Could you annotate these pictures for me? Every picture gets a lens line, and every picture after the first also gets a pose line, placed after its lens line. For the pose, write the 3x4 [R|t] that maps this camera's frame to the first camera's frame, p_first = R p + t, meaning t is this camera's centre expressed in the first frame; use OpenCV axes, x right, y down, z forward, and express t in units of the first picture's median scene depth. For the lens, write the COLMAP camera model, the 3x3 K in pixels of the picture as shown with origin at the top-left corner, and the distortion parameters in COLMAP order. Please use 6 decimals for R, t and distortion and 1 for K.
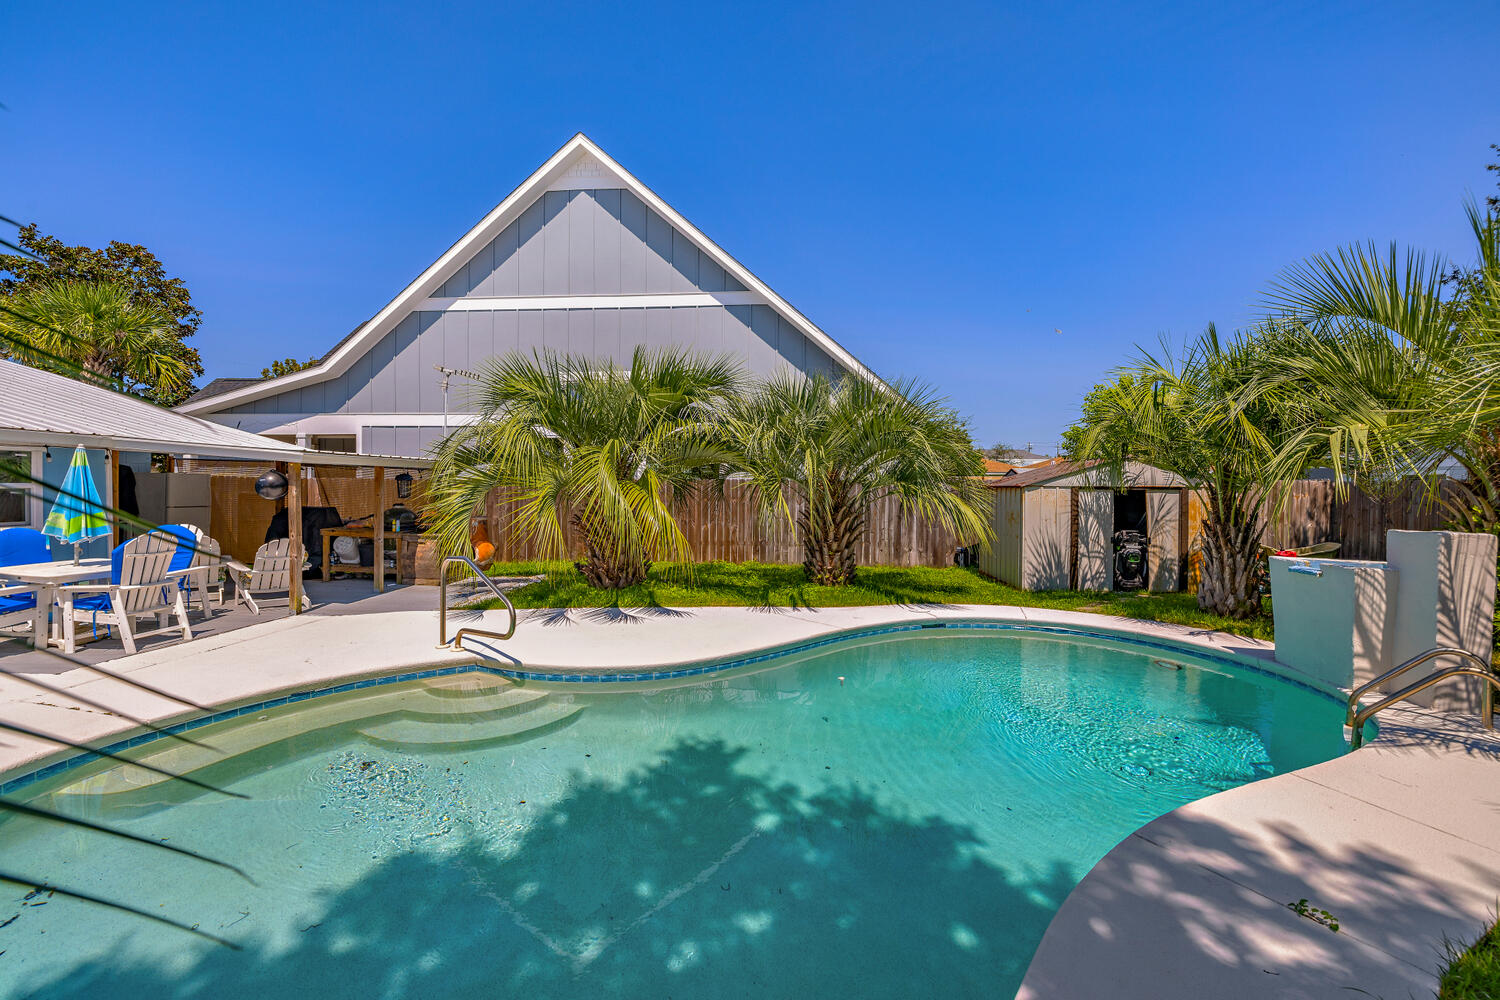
lens RADIAL K [[627.6, 0, 751.7], [0, 627.6, 485.1], [0, 0, 1]] dist [-0.000830, 0.000153]
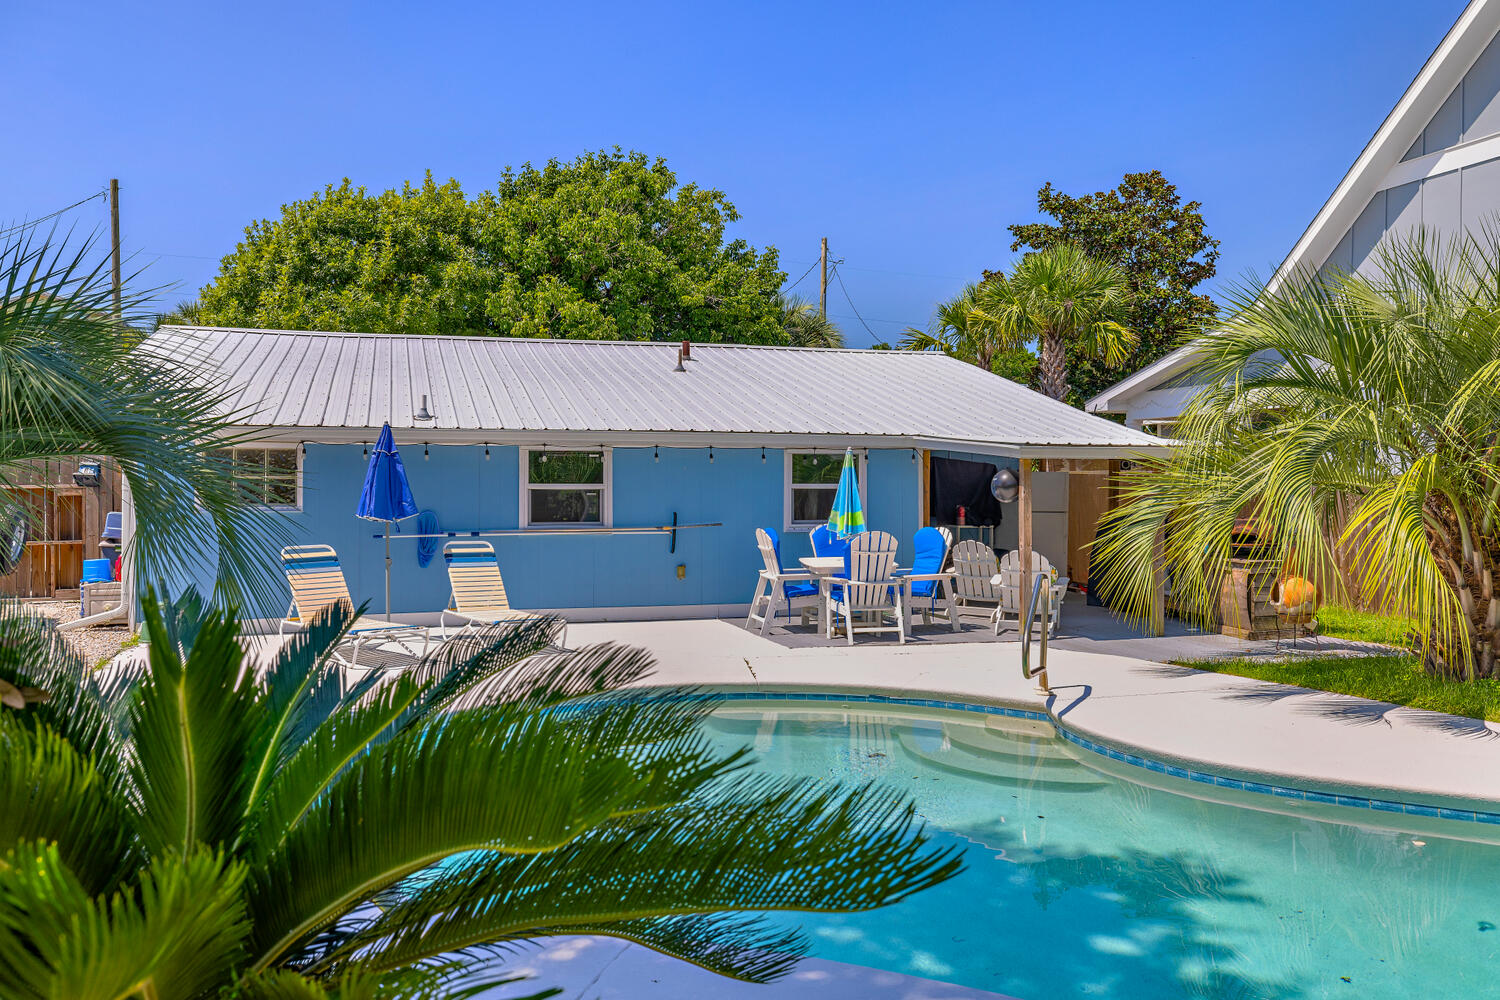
lens RADIAL K [[1184.1, 0, 750.0], [0, 1184.1, 500.0], [0, 0, 1]] dist [-0.000884, -0.001363]
pose [[0.360847, 0.010205, -0.932569, 0.561780], [-0.000592, 0.999942, 0.010713, 0.003121], [0.932625, -0.003314, 0.360832, 0.085273]]
